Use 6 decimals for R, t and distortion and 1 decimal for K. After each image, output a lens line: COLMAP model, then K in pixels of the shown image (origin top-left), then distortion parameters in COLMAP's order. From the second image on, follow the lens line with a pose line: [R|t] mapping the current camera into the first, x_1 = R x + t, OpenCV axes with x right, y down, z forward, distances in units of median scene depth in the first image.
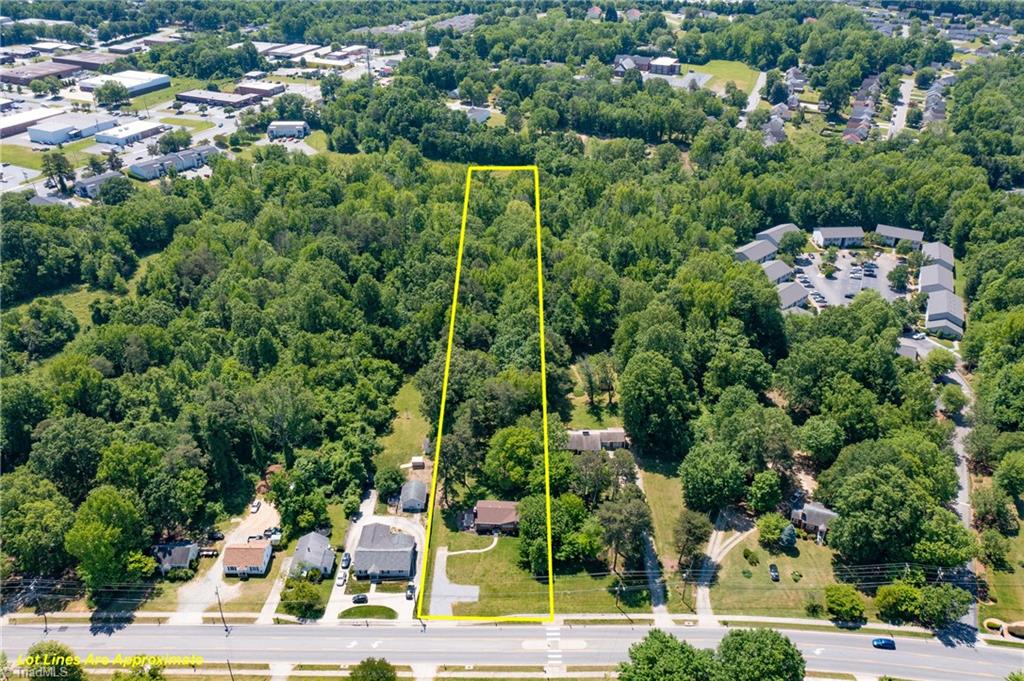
lens RADIAL K [[838.7, 0, 488.5], [0, 838.7, 341.5], [0, 0, 1]] dist [0.002732, 0.004838]
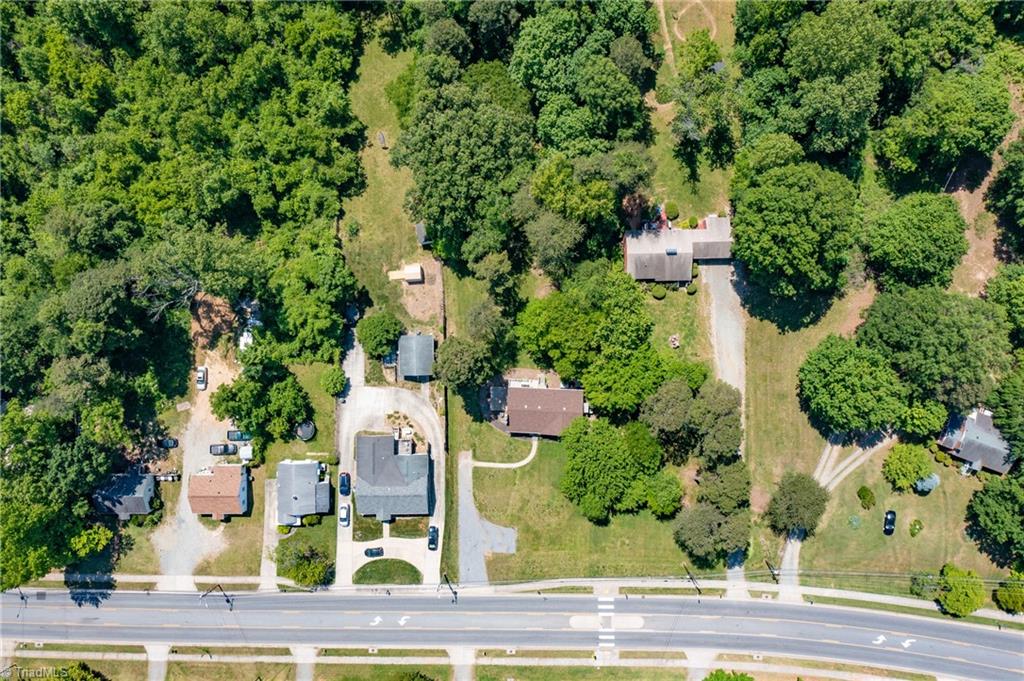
lens RADIAL K [[804.6, 0, 505.4], [0, 804.6, 342.0], [0, 0, 1]] dist [-0.002382, -0.006825]
pose [[0.999162, -0.036976, -0.017568, -0.001429], [0.033620, 0.496318, 0.867490, -0.470103], [-0.023357, -0.867353, 0.497145, 0.765990]]
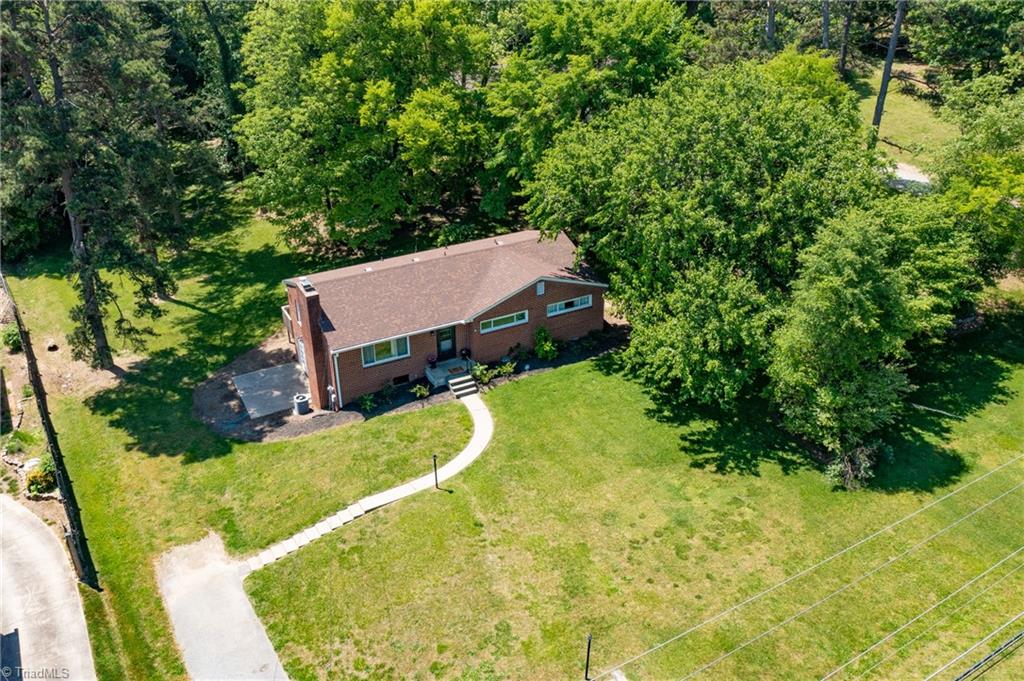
lens RADIAL K [[838.7, 0, 488.5], [0, 838.7, 341.5], [0, 0, 1]] dist [0.002732, 0.004838]
pose [[0.842463, -0.225175, 0.489441, -0.079953], [0.243944, 0.969438, 0.026111, 0.231069], [-0.480363, 0.097399, 0.871645, 0.883561]]
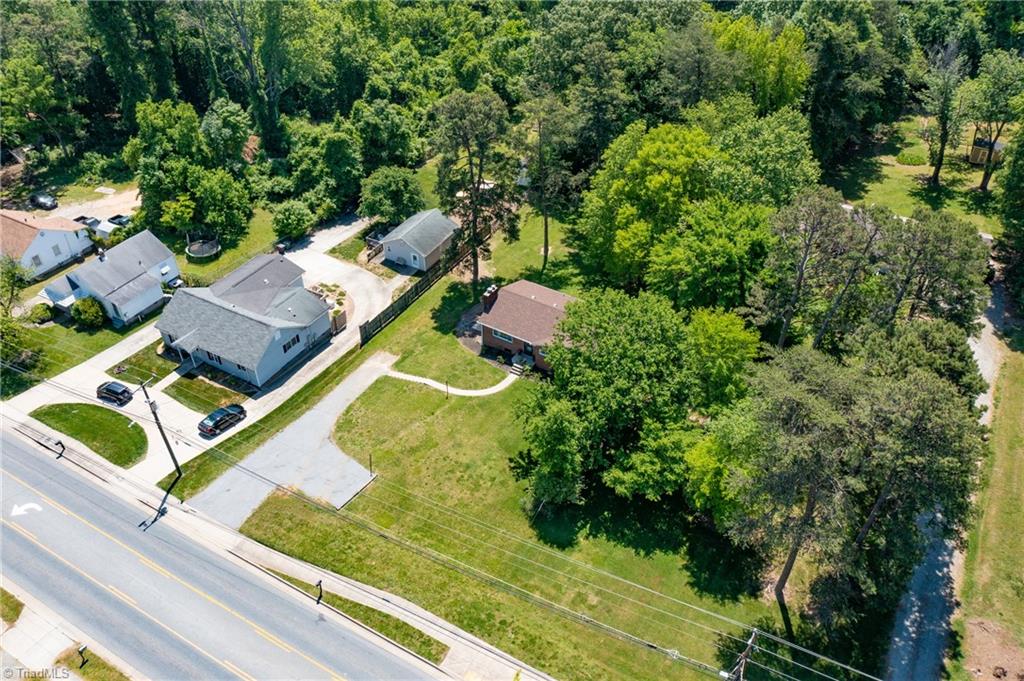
lens RADIAL K [[804.6, 0, 505.4], [0, 804.6, 342.0], [0, 0, 1]] dist [-0.002382, -0.006825]
pose [[0.876738, 0.303528, -0.373096, 0.145785], [-0.239882, 0.948305, 0.207785, 0.154870], [0.416878, -0.092674, 0.904226, 0.716462]]
